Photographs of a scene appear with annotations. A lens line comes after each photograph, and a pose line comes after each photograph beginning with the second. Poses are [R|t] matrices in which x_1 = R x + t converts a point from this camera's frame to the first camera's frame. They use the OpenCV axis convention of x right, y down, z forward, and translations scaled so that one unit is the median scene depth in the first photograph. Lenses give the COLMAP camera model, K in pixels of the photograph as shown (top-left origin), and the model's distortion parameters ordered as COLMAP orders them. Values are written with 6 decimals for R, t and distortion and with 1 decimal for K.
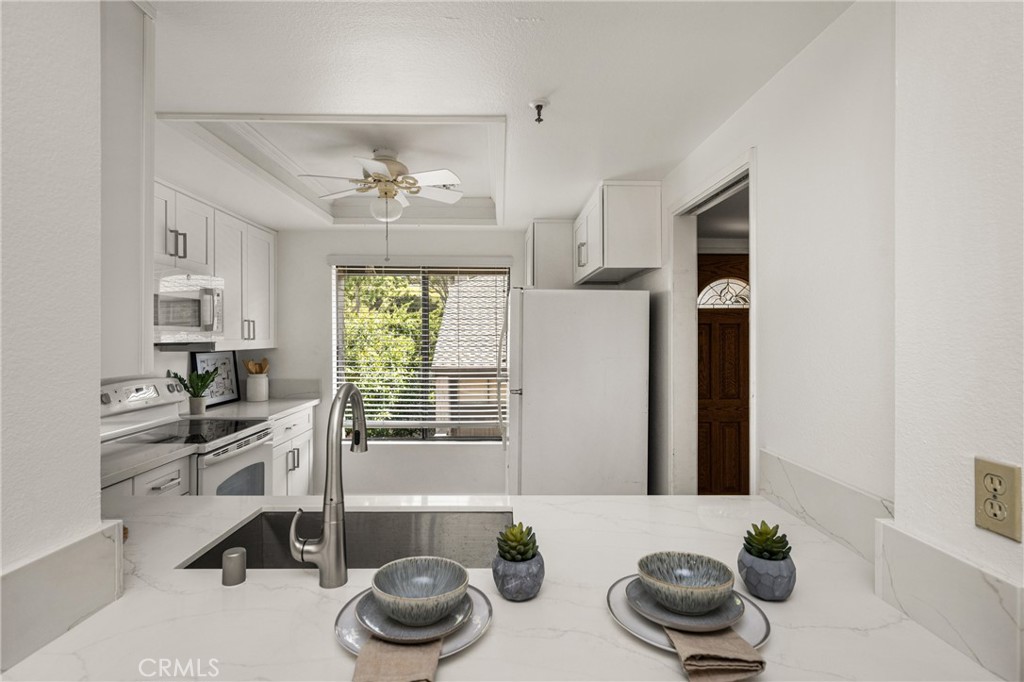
lens RADIAL K [[549.8, 0, 512.0], [0, 549.8, 341.0], [0, 0, 1]] dist [-0.000984, 0.000166]
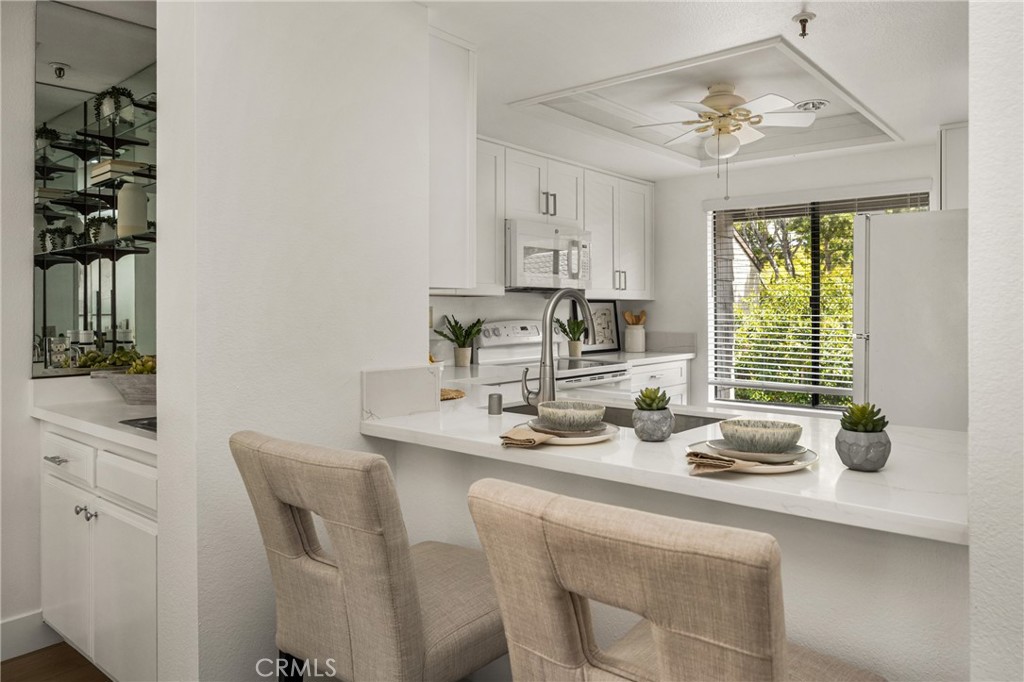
lens RADIAL K [[651.7, 0, 513.3], [0, 651.7, 308.6], [0, 0, 1]] dist [0.000709, 0.000459]
pose [[0.771812, 0.001431, -0.635849, 0.182189], [0.000803, 0.999994, 0.003225, 0.035543], [0.635850, -0.003000, 0.771807, -0.099348]]
